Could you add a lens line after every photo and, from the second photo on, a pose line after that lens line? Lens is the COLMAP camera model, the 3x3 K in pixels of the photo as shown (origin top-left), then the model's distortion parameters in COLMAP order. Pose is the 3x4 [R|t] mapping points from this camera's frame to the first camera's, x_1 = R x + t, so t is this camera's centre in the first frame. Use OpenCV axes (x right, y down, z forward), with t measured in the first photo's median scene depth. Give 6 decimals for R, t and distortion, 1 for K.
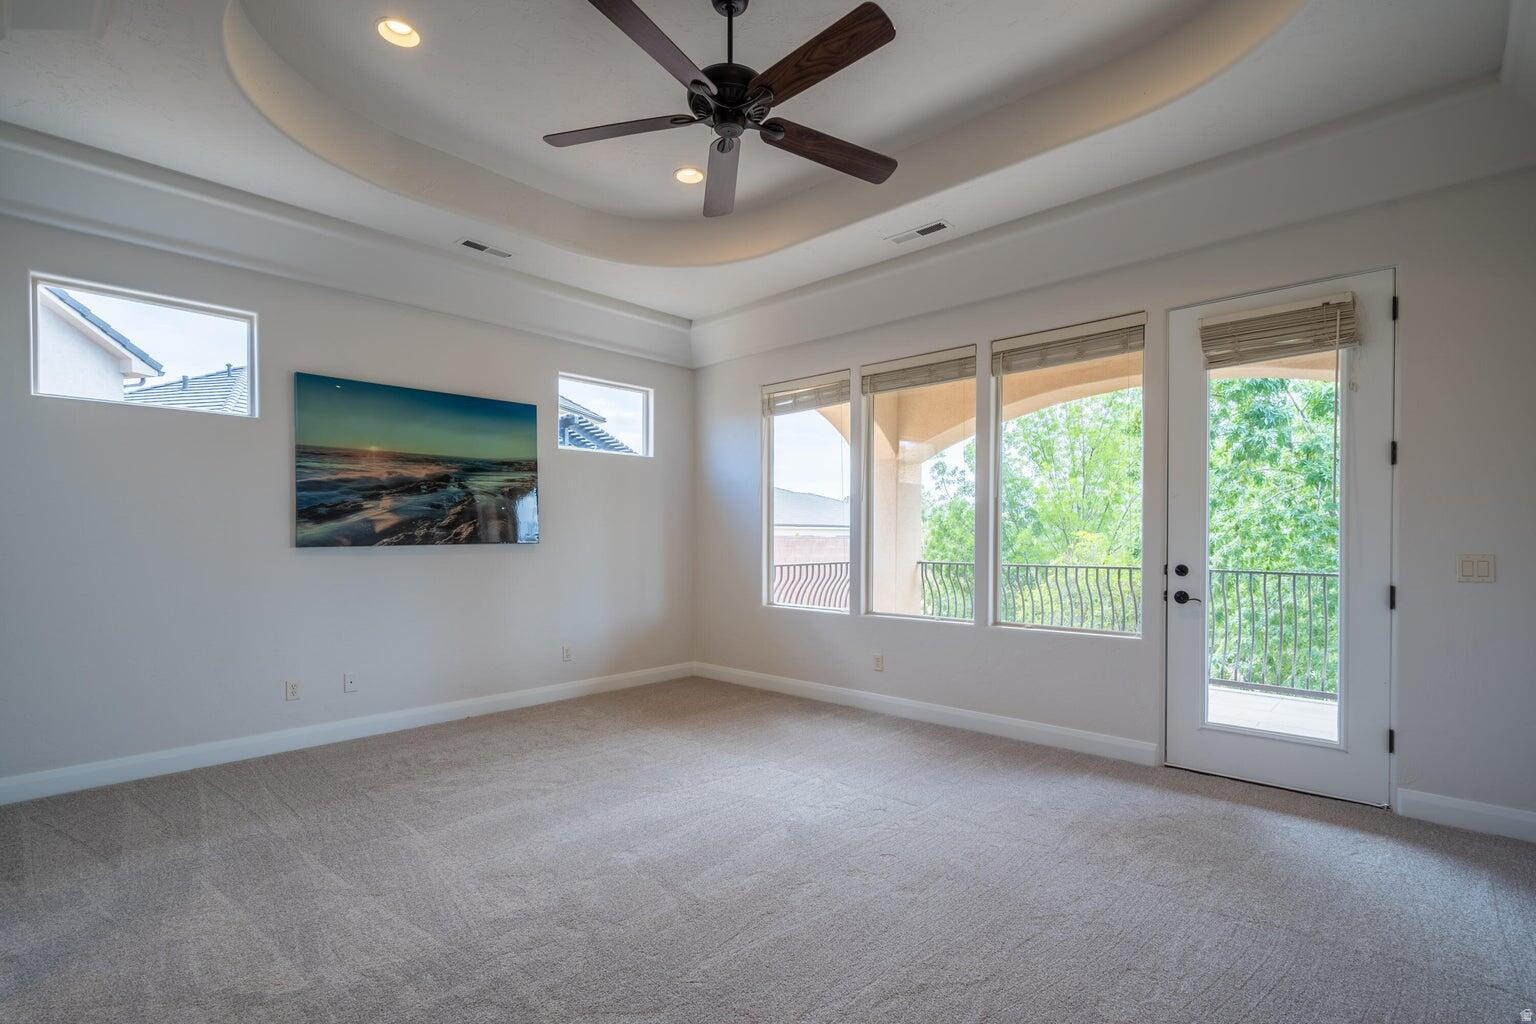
lens RADIAL K [[724.5, 0, 774.0], [0, 724.5, 531.5], [0, 0, 1]] dist [-0.000513, 0.000240]
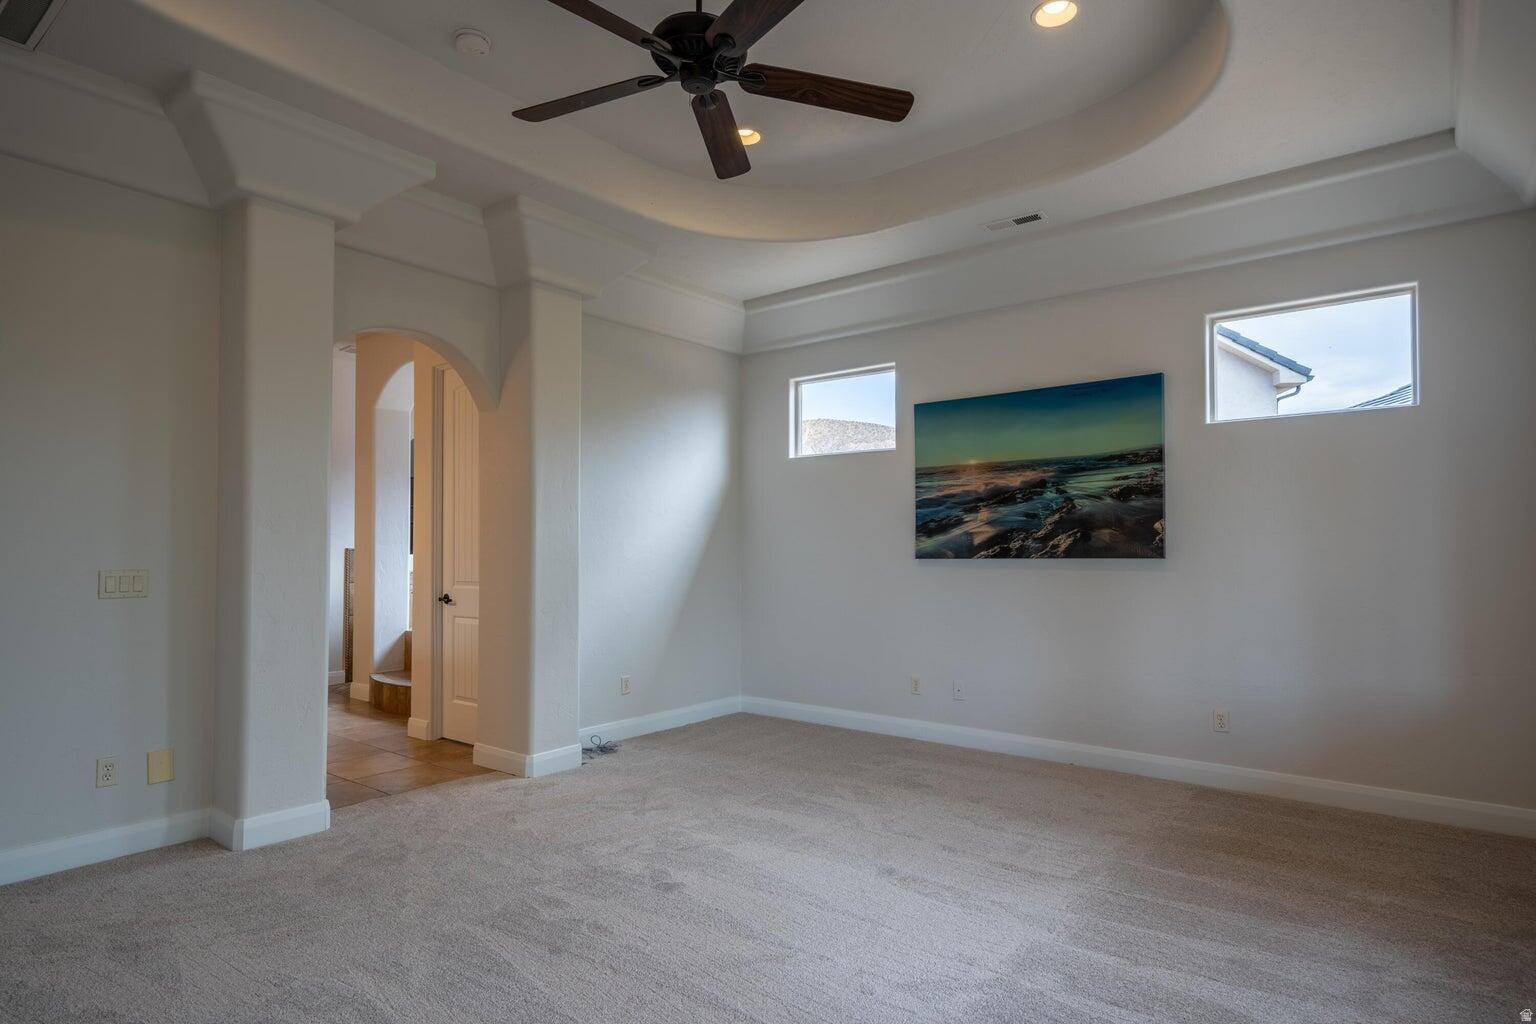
lens RADIAL K [[839.7, 0, 768.0], [0, 839.7, 512.0], [0, 0, 1]] dist [0.002323, 0.000656]
pose [[0.064351, -0.043417, -0.996982, 0.573084], [0.005884, 0.999052, -0.043127, 0.003685], [0.997910, -0.003091, 0.064546, 0.621212]]
